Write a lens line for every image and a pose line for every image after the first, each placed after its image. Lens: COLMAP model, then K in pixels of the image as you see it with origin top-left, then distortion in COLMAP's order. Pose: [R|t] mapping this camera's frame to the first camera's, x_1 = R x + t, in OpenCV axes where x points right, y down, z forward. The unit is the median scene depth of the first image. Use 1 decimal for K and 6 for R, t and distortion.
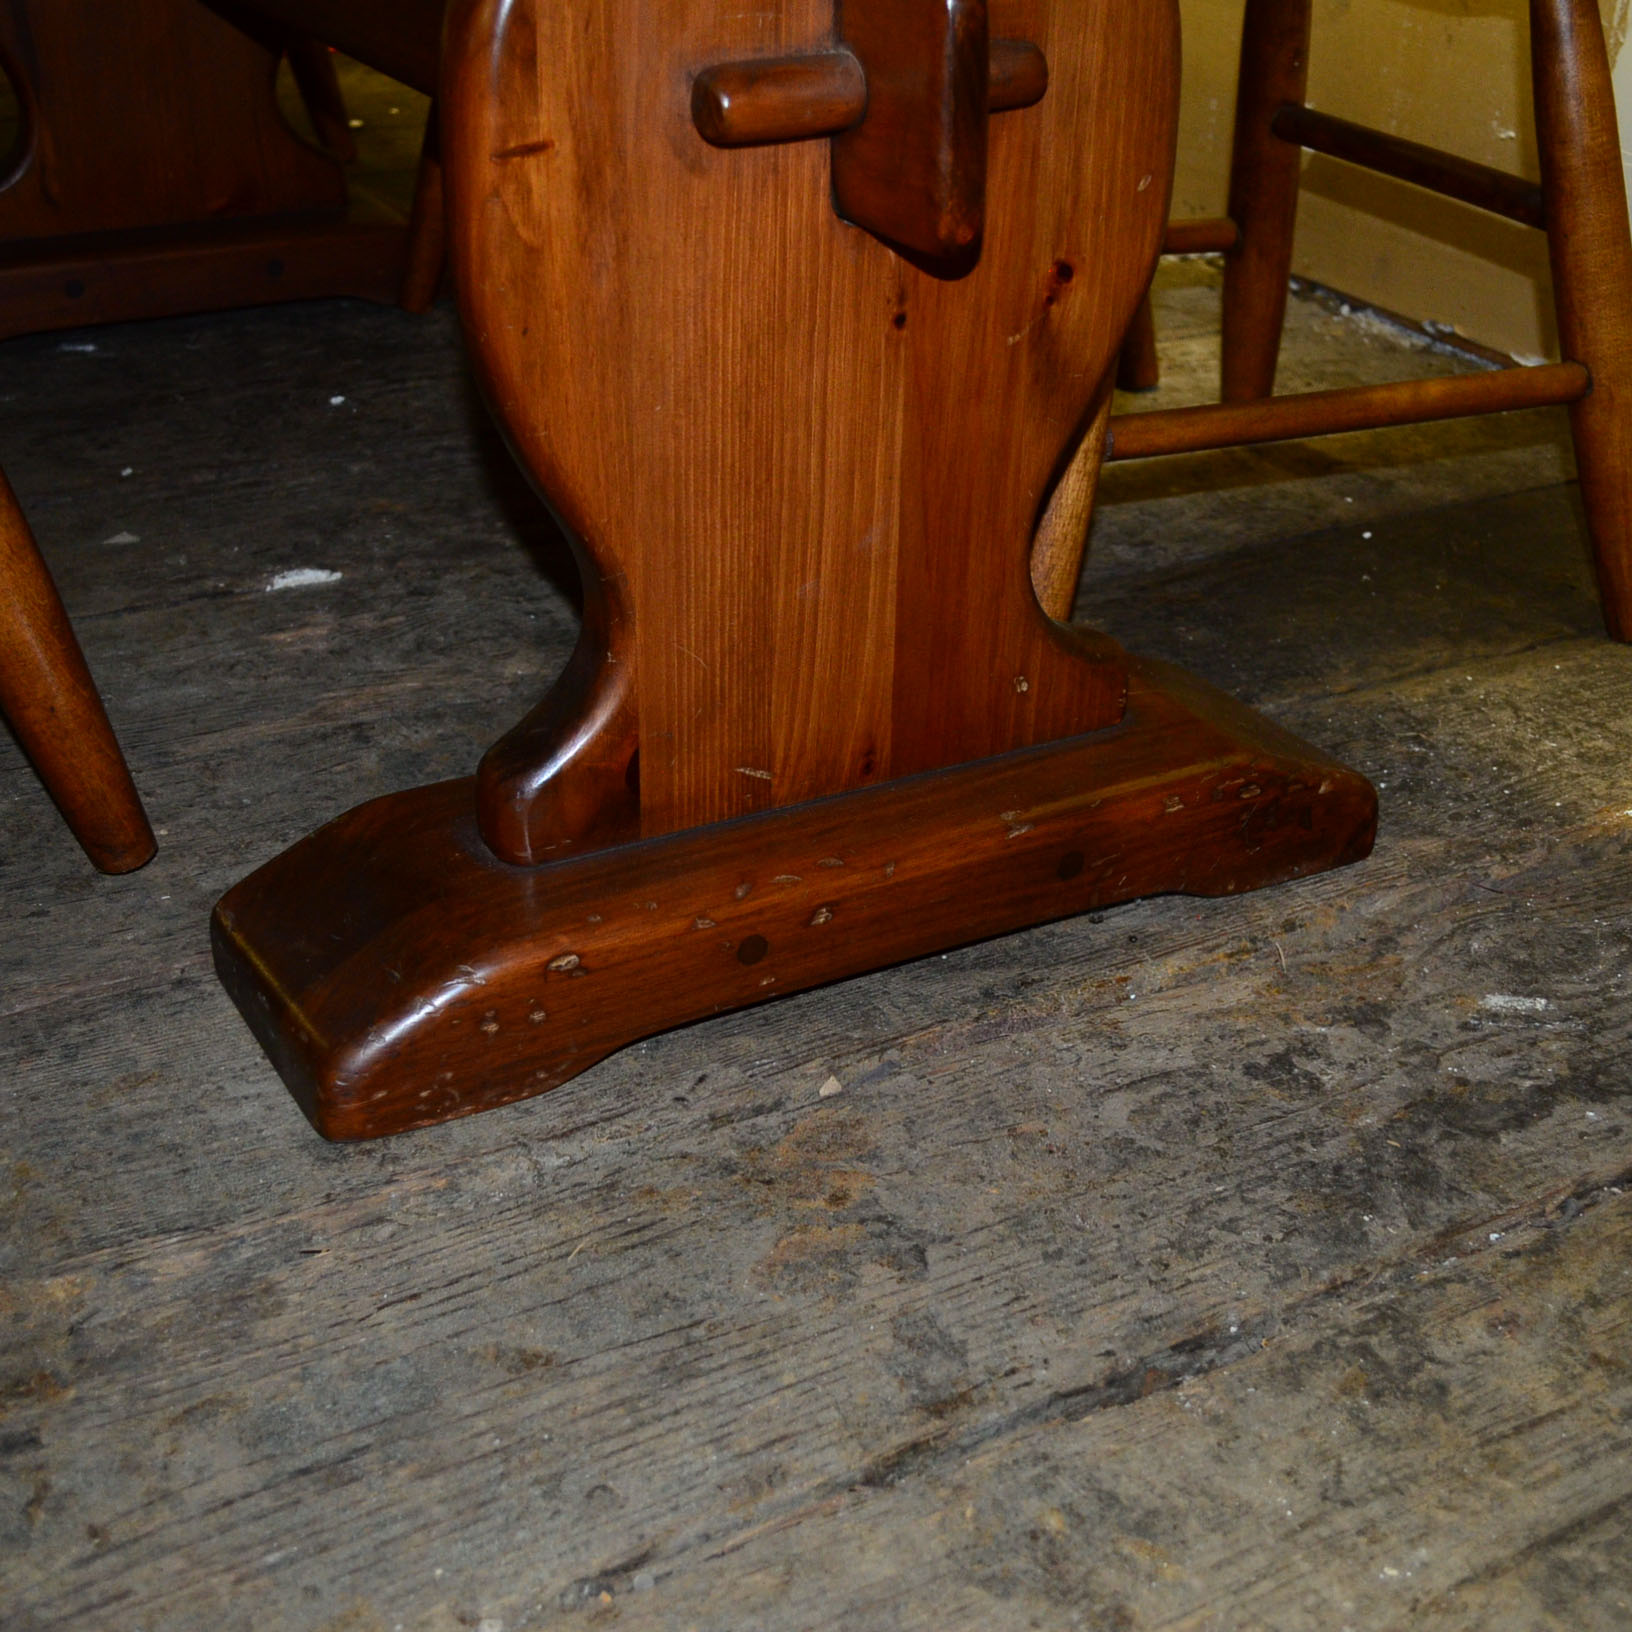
lens RADIAL K [[2296.7, 0, 823.3], [0, 2296.7, 826.0], [0, 0, 1]] dist [-0.021534, 0.000000]
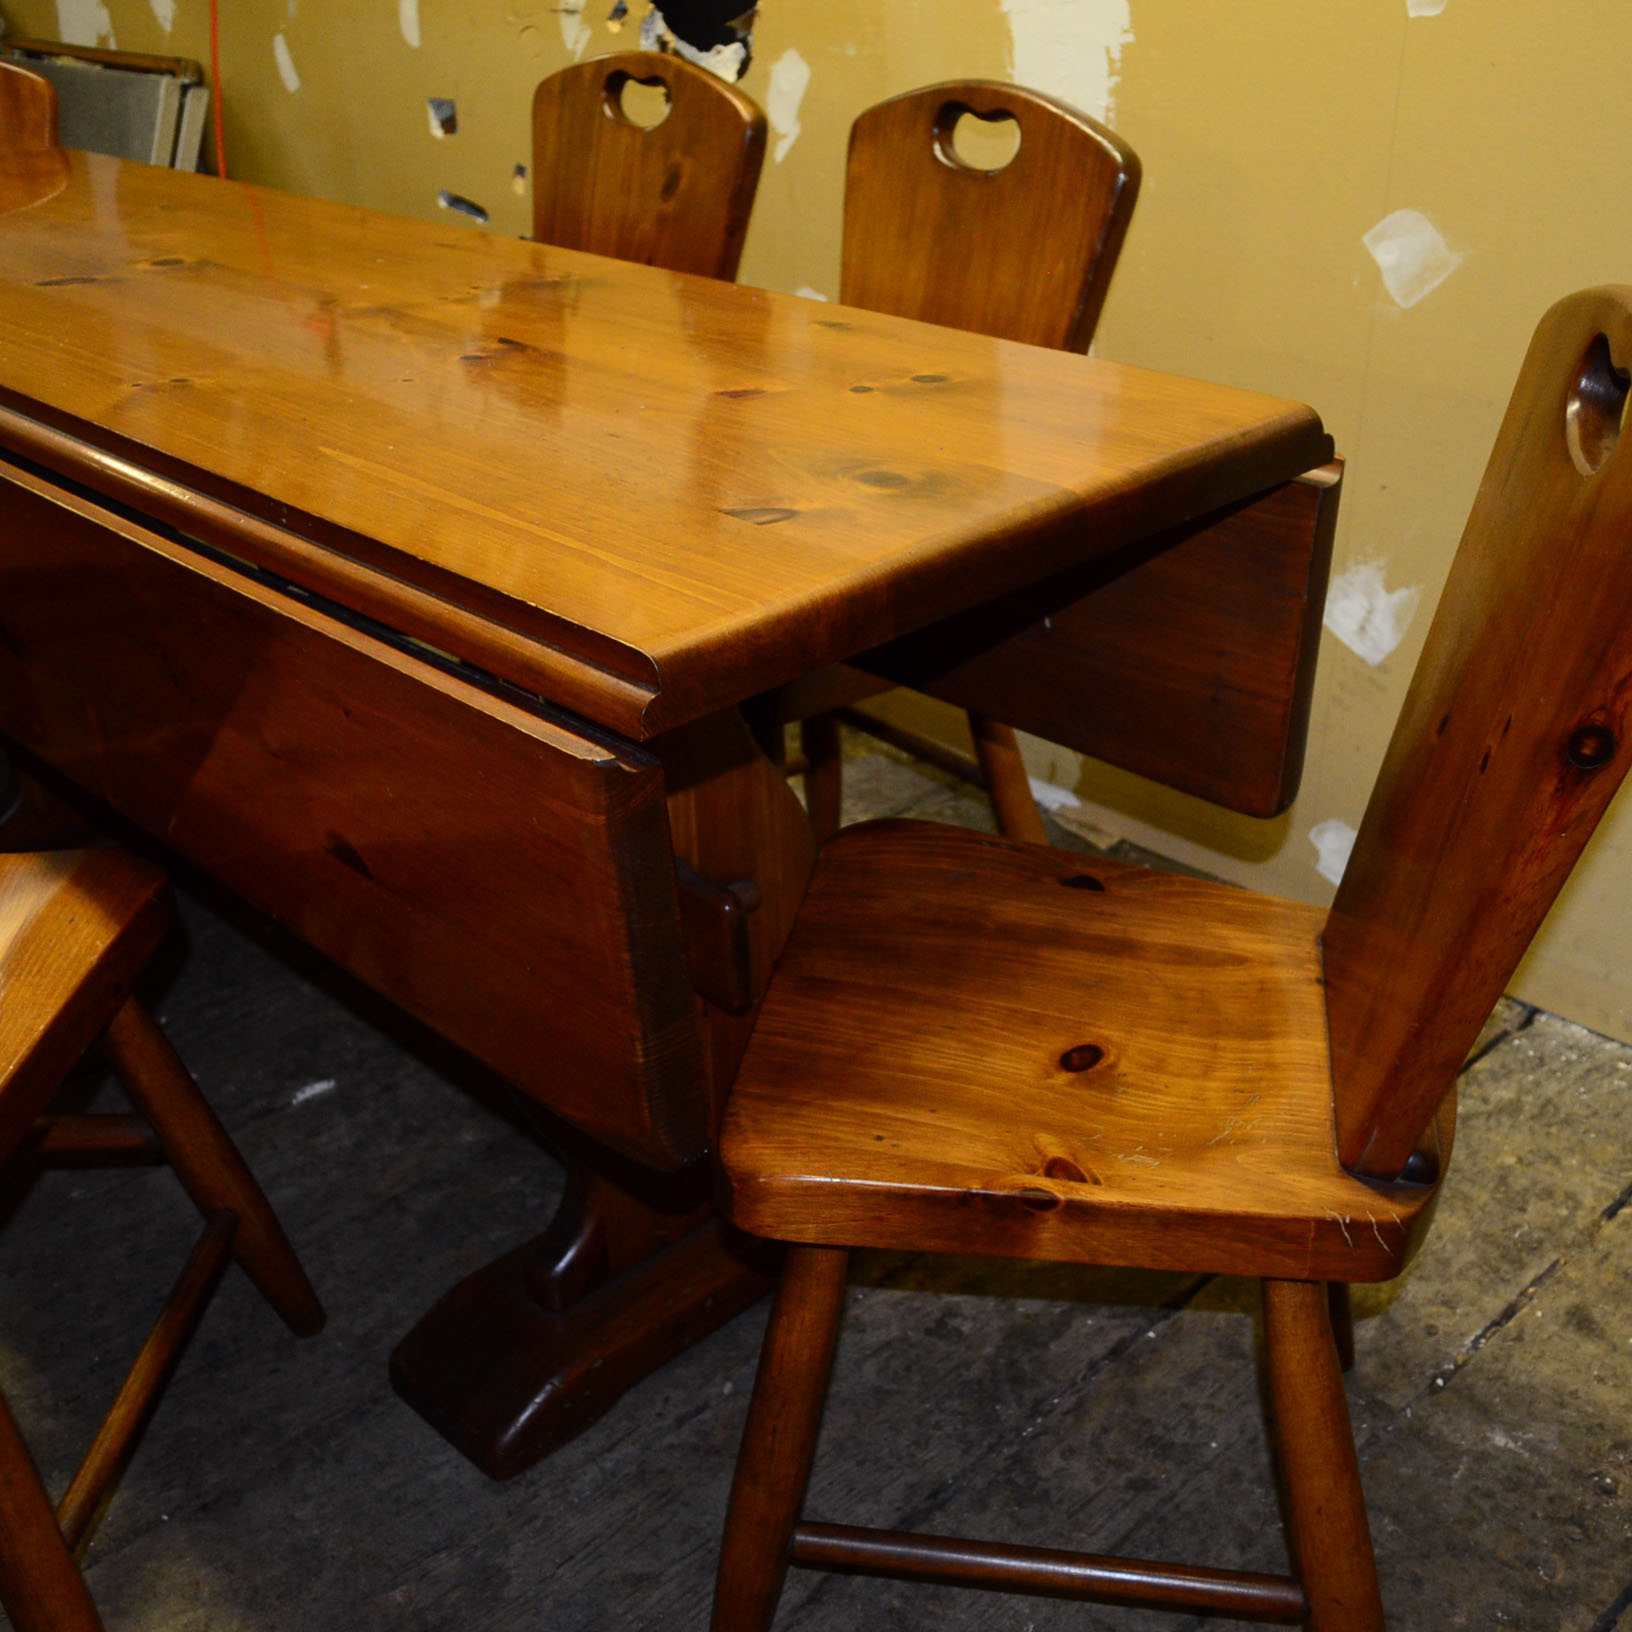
lens RADIAL K [[1890.5, 0, 825.5], [0, 1890.5, 831.4], [0, 0, 1]] dist [-0.010853, 0.000000]
pose [[0.965713, -0.161186, 0.203515, -0.177502], [0.162213, 0.986686, 0.011736, -0.381220], [-0.202697, 0.021680, 0.979002, -0.655745]]
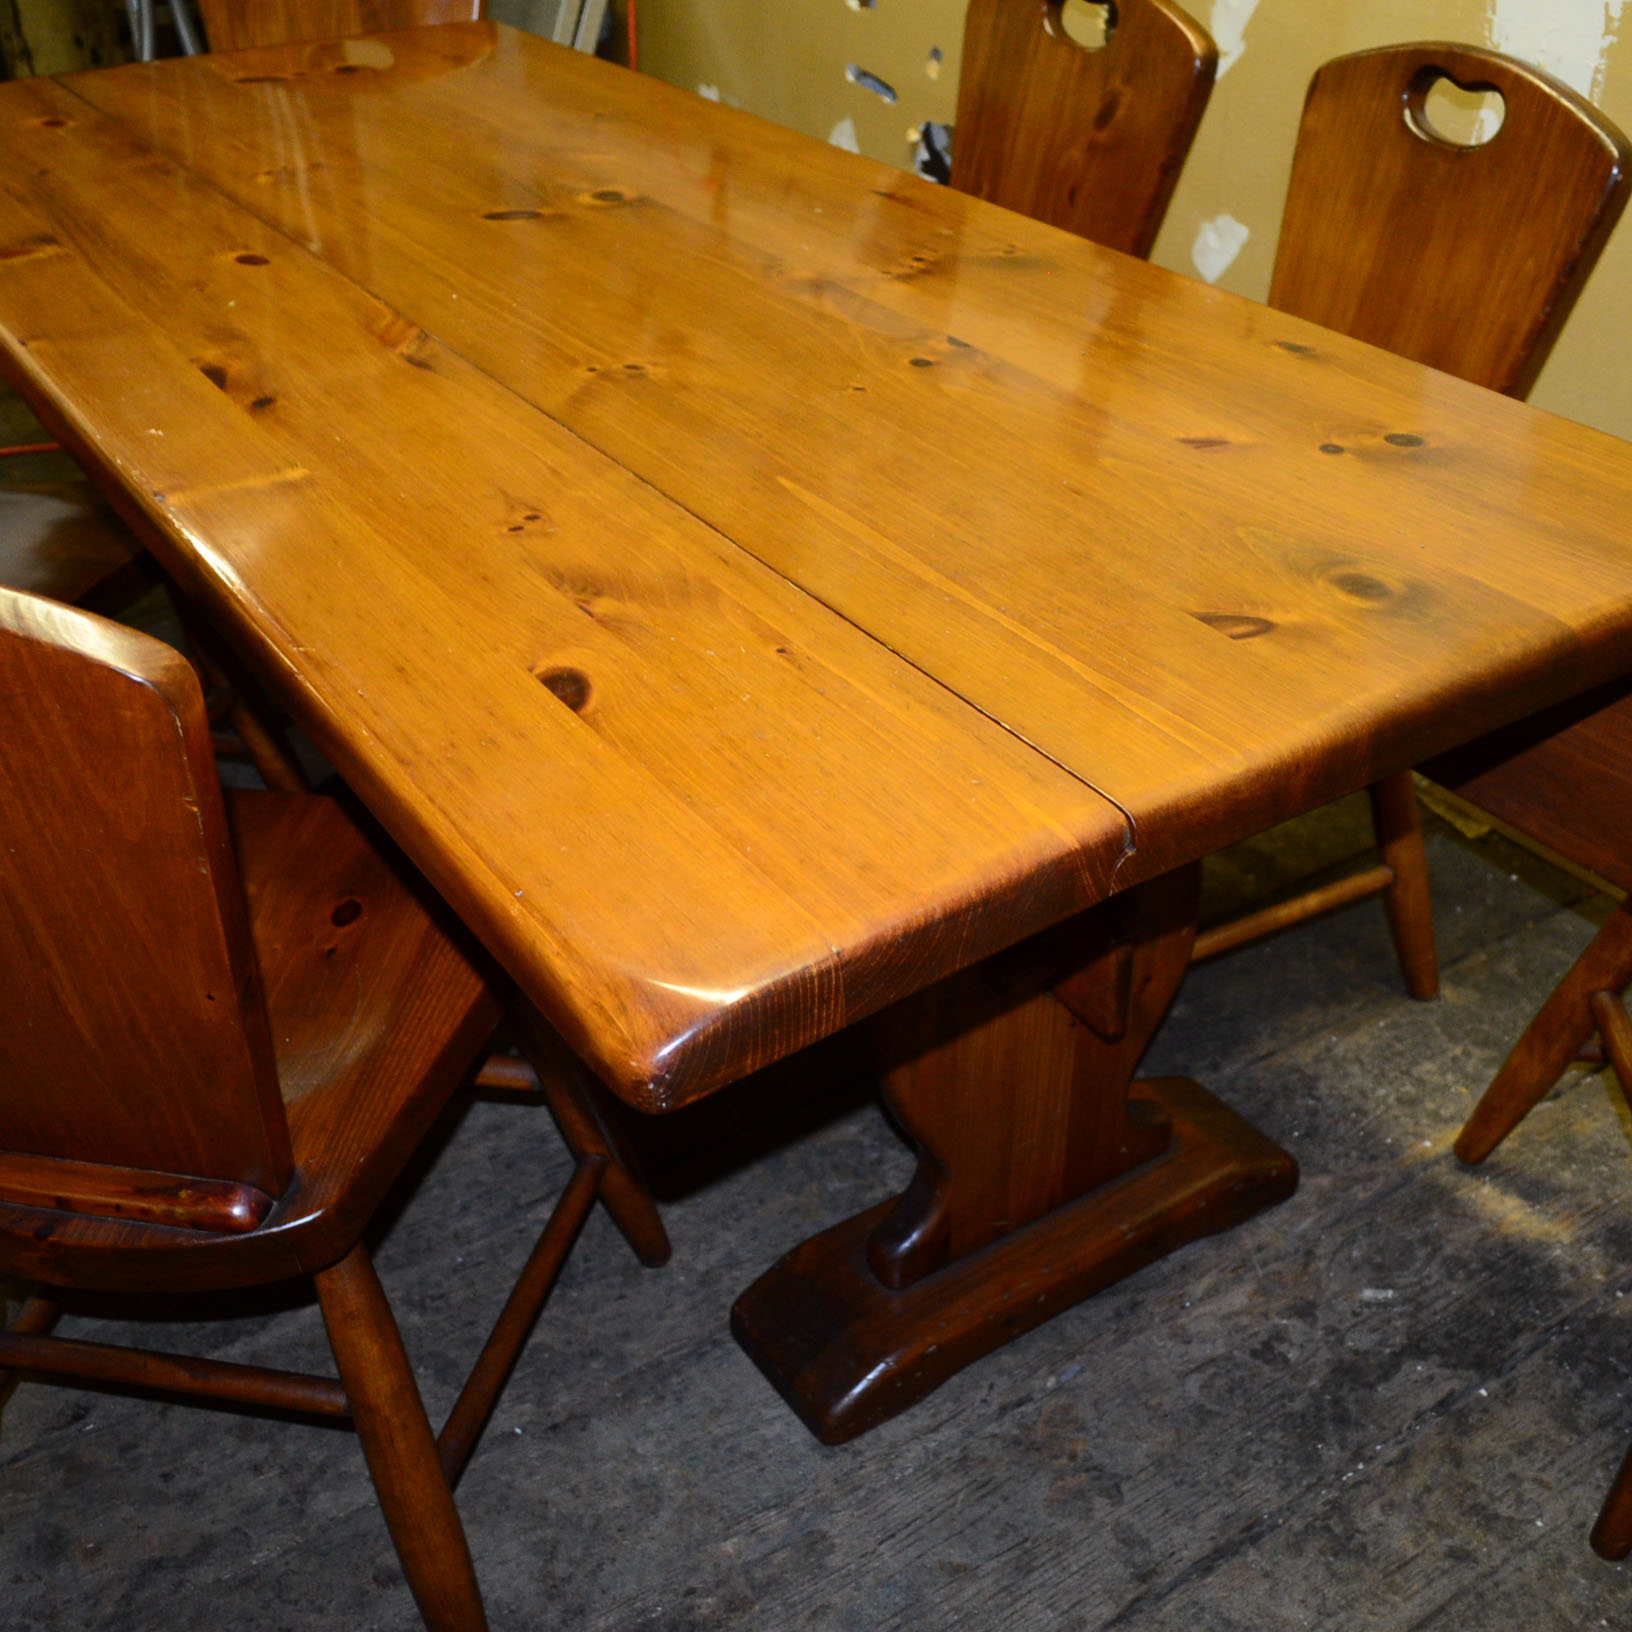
lens RADIAL K [[1890.5, 0, 827.8], [0, 1890.5, 827.4], [0, 0, 1]] dist [-0.010853, 0.000000]
pose [[0.996632, -0.066739, 0.047641, -0.250733], [0.061970, 0.993508, 0.095399, -0.566588], [-0.053698, -0.092125, 0.994298, -0.632692]]
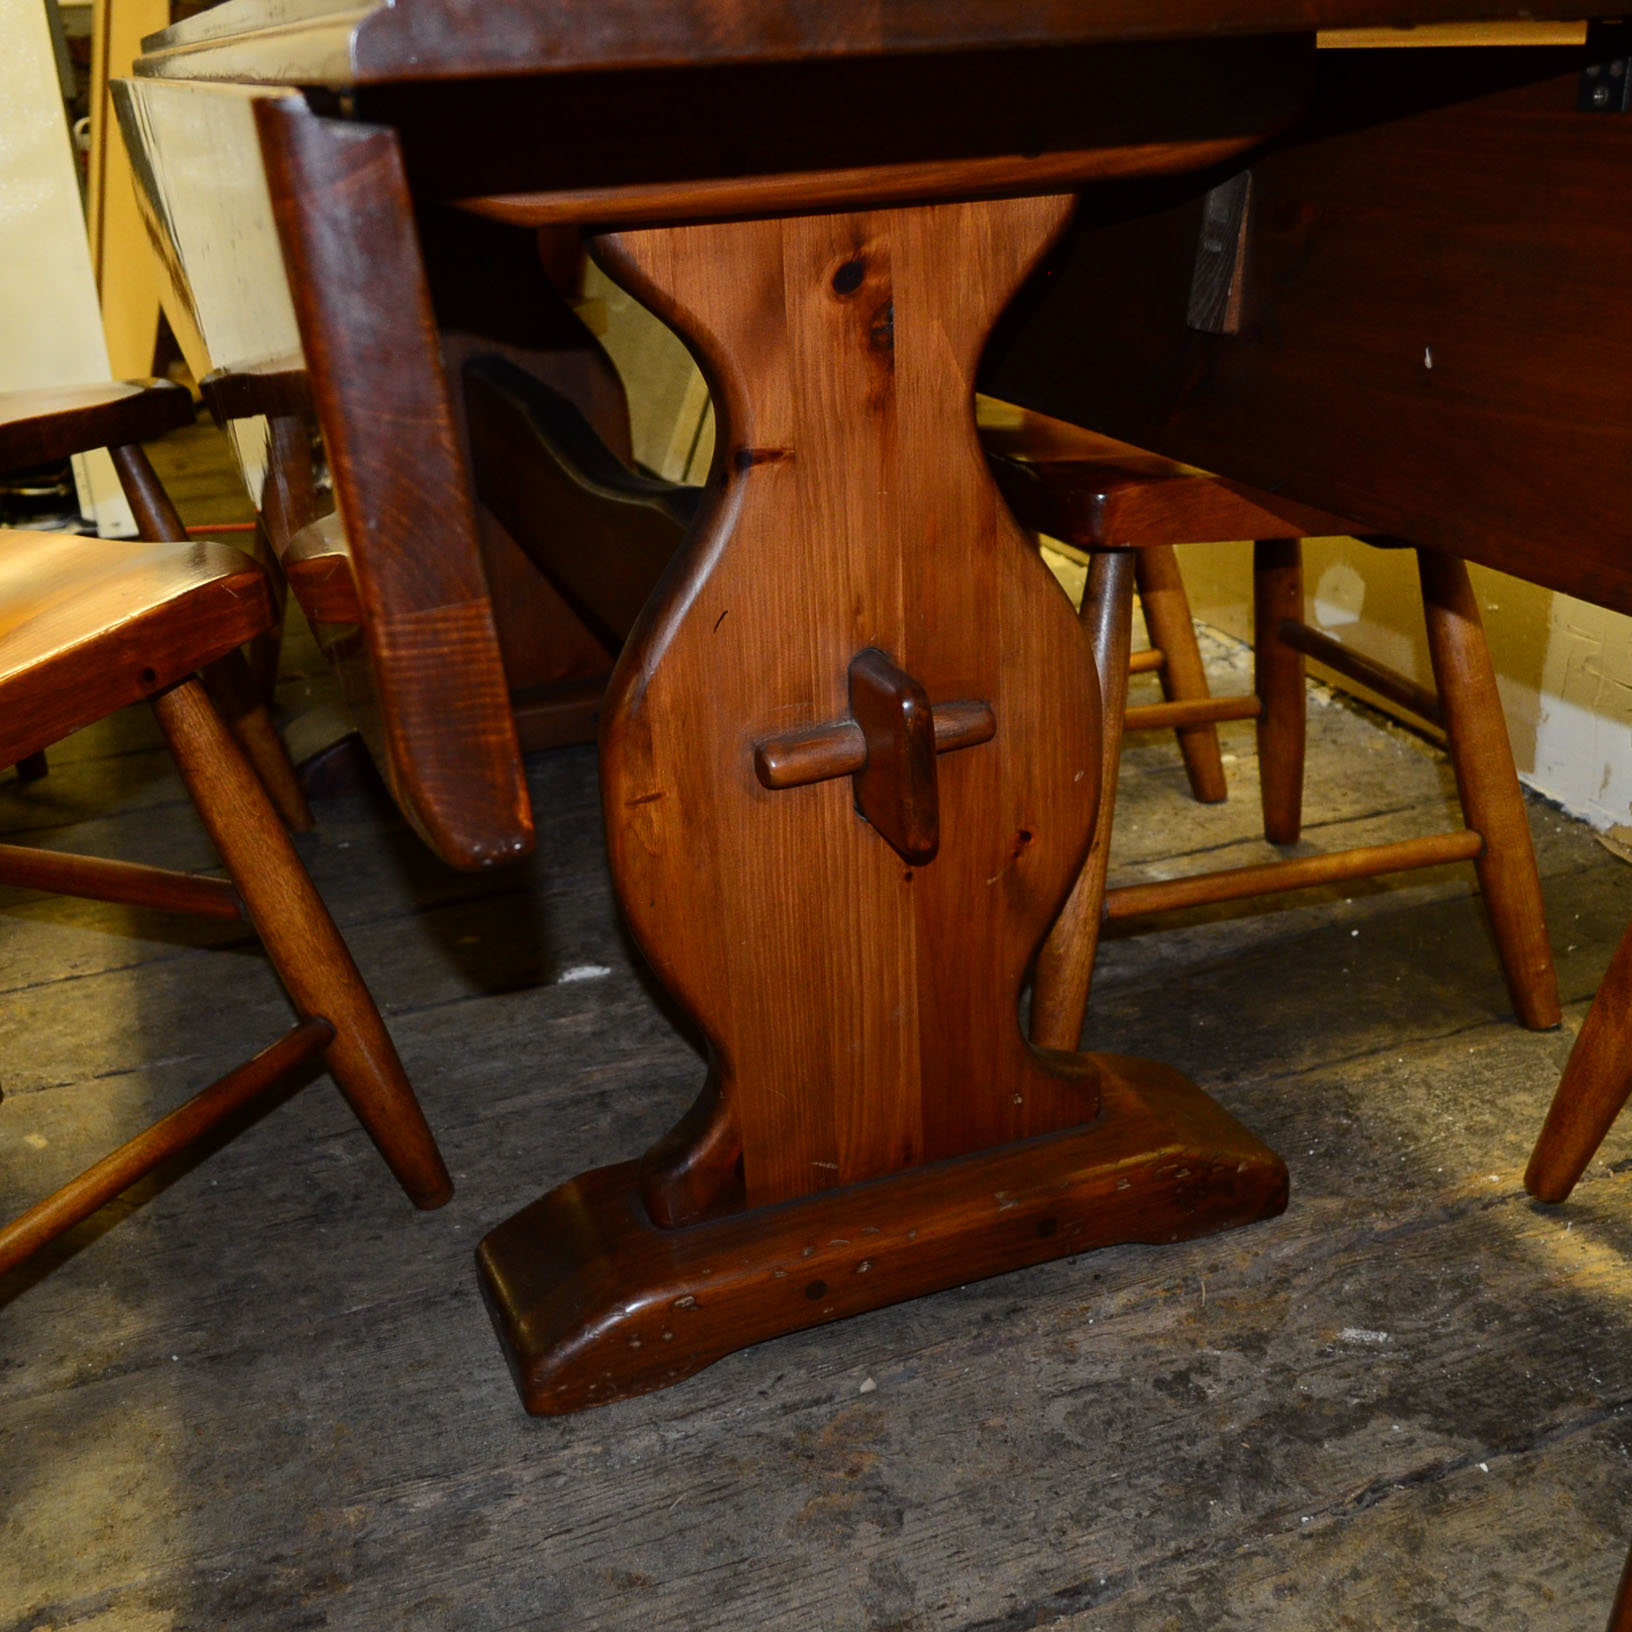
lens RADIAL K [[1890.5, 0, 833.1], [0, 1890.5, 828.6], [0, 0, 1]] dist [-0.010853, 0.000000]
pose [[0.987062, -0.008196, -0.160132, 0.185430], [-0.006976, 0.995552, -0.093953, -0.133889], [0.160190, 0.093854, 0.982614, -0.243347]]
